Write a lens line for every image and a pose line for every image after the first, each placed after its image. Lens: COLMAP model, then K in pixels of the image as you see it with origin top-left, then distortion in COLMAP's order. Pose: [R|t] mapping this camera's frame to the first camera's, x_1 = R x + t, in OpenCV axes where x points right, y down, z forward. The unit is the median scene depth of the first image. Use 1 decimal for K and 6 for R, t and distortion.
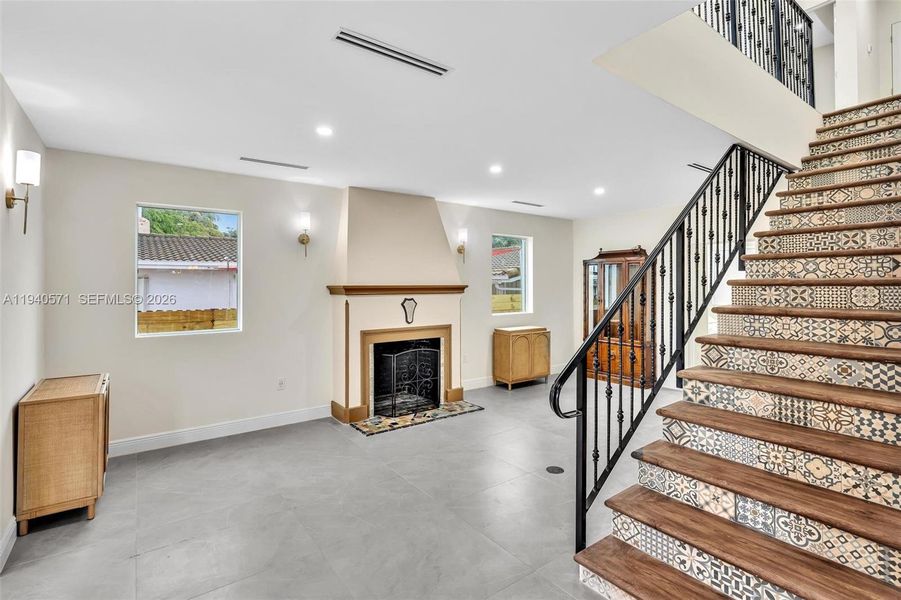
lens RADIAL K [[421.9, 0, 448.4], [0, 421.9, 291.0], [0, 0, 1]] dist [-0.001322, -0.000064]
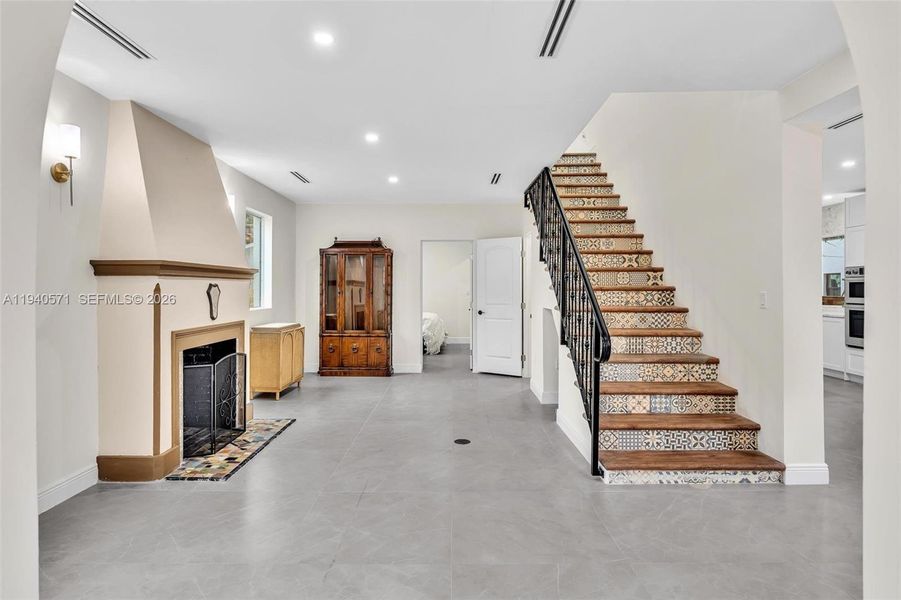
lens RADIAL K [[489.3, 0, 445.9], [0, 489.3, 298.3], [0, 0, 1]] dist [-0.003870, -0.000721]
pose [[0.608301, -0.012914, 0.793601, -0.565016], [0.006247, 0.999915, 0.011483, 0.038541], [-0.793682, -0.002028, 0.608330, 0.218343]]
